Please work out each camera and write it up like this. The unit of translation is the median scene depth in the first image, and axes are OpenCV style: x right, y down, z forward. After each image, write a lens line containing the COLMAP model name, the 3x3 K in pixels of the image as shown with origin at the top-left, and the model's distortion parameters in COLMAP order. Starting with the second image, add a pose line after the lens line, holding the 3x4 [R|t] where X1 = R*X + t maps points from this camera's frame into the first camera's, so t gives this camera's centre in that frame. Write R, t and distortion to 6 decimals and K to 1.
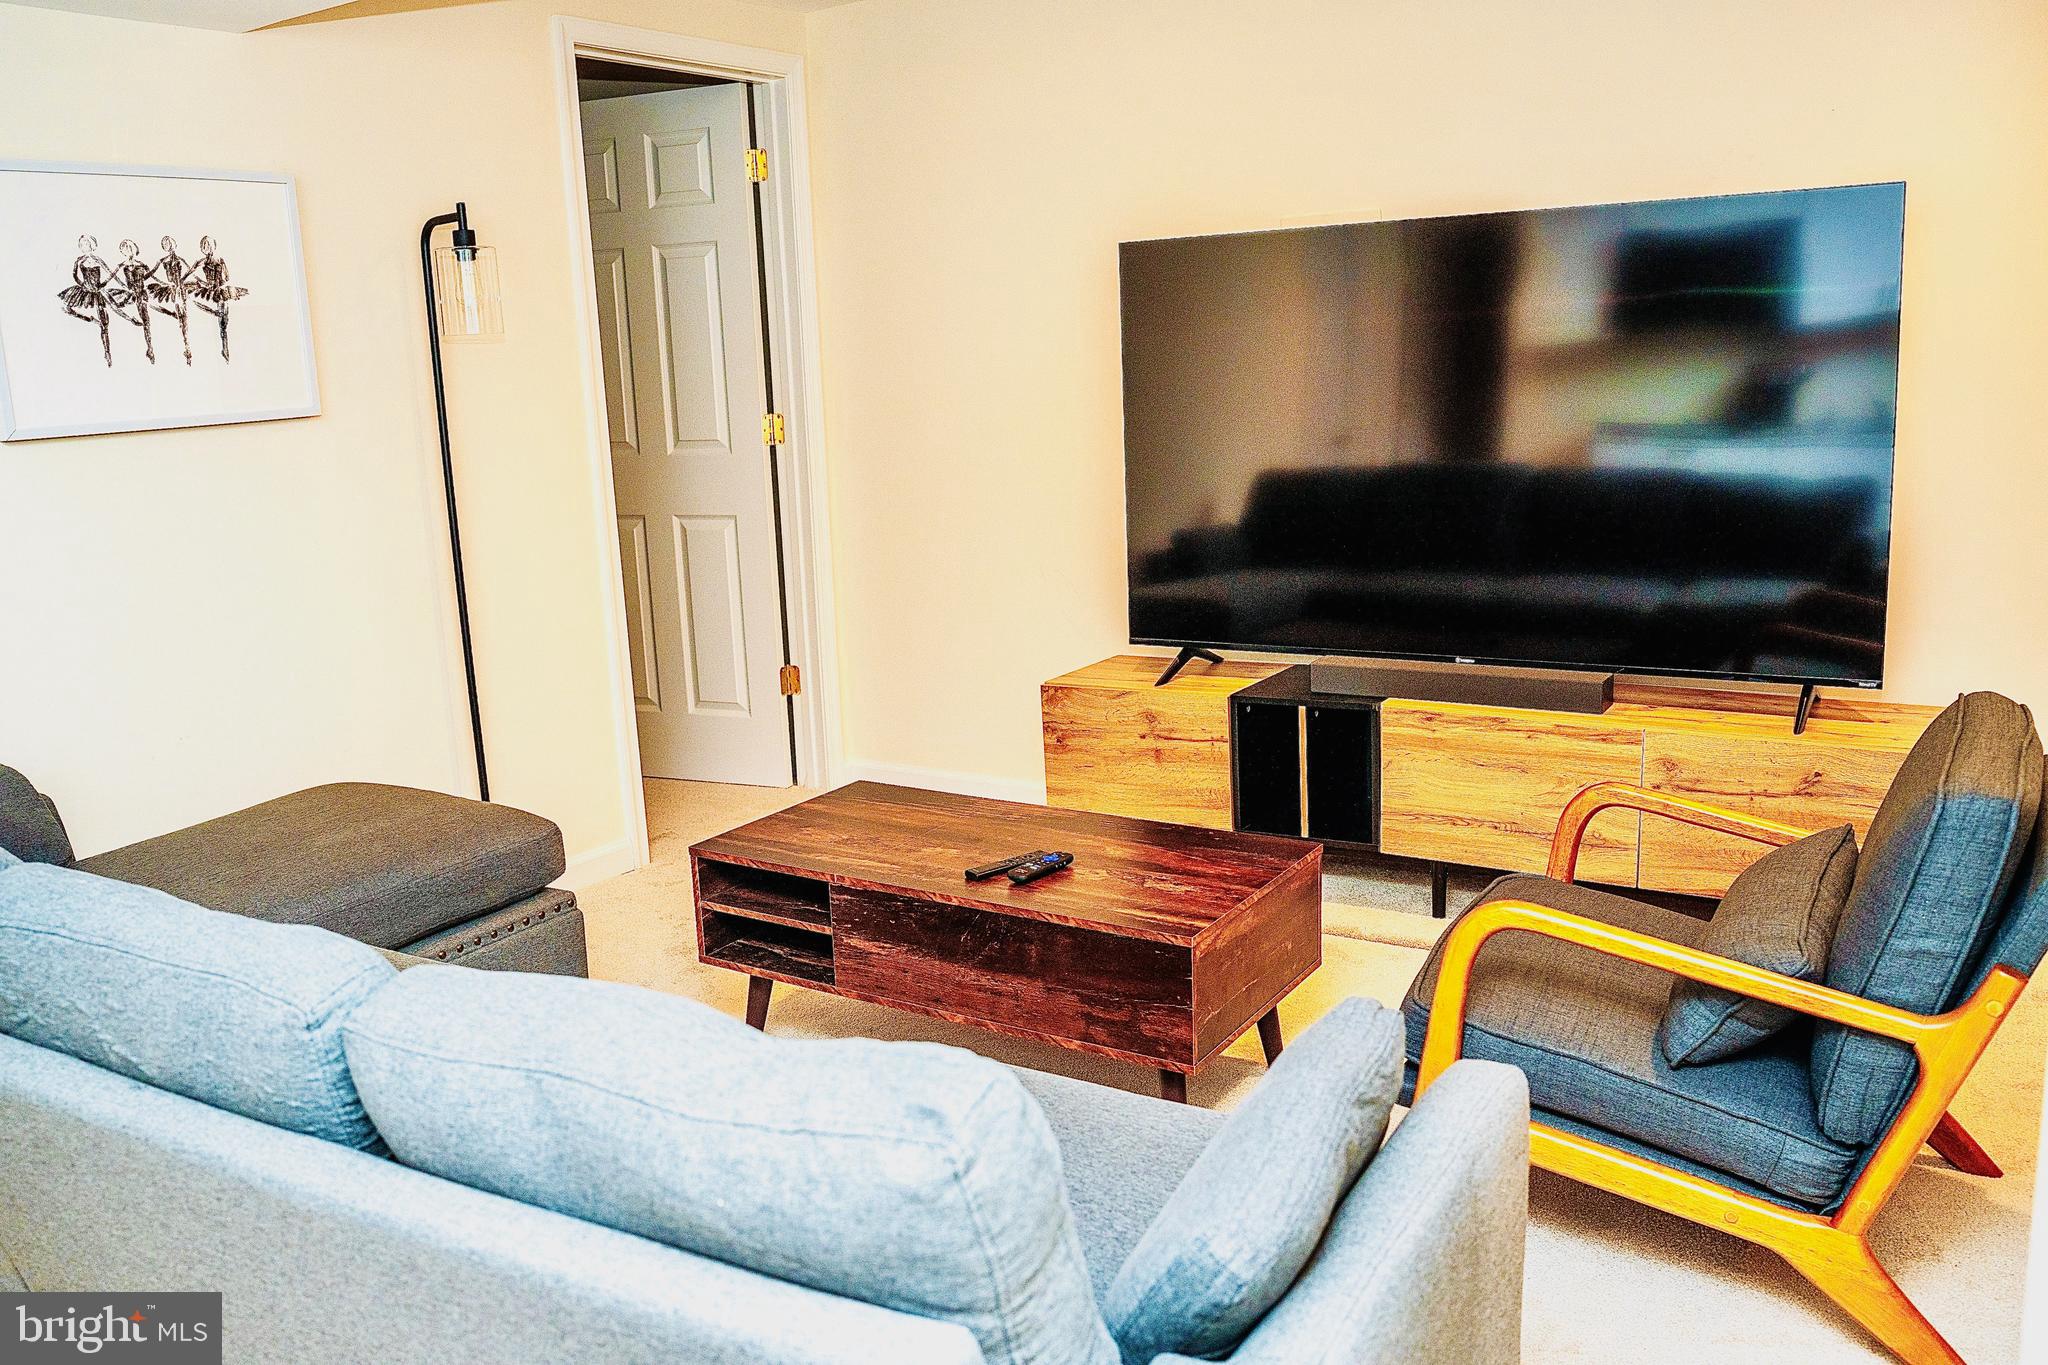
lens RADIAL K [[1663.1, 0, 1024.0], [0, 1663.1, 682.5], [0, 0, 1]] dist [-0.063974, 0.008366]
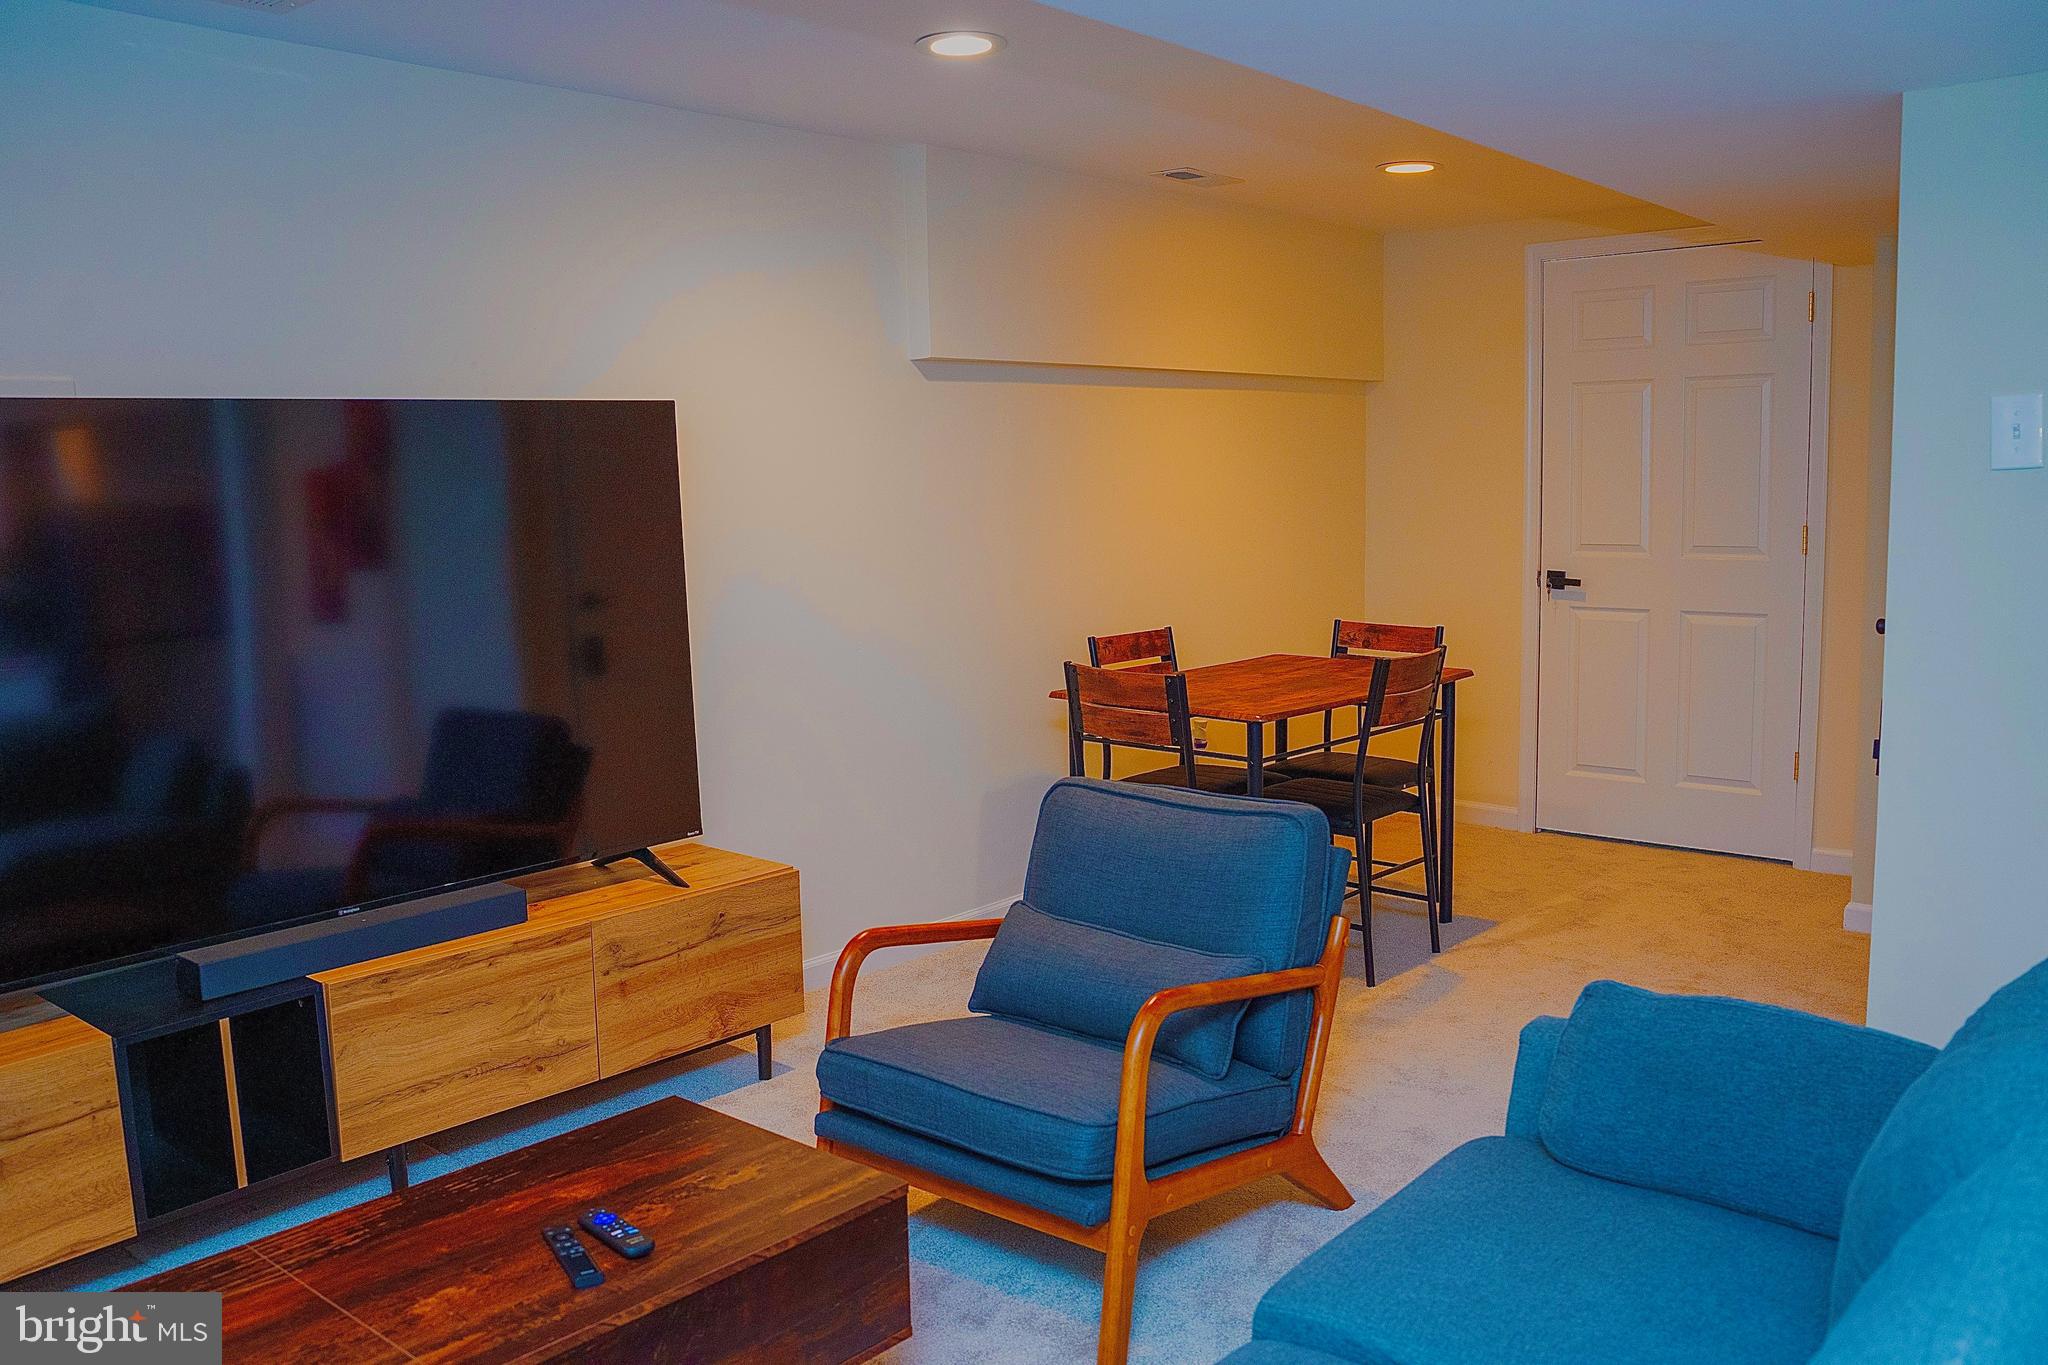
lens RADIAL K [[1663.1, 0, 1024.0], [0, 1663.1, 682.5], [0, 0, 1]] dist [-0.063974, 0.008366]
pose [[0.150263, -0.083463, 0.985117, -0.535765], [0.213765, 0.975602, 0.050051, -0.101600], [-0.965259, 0.203063, 0.164439, 0.524510]]
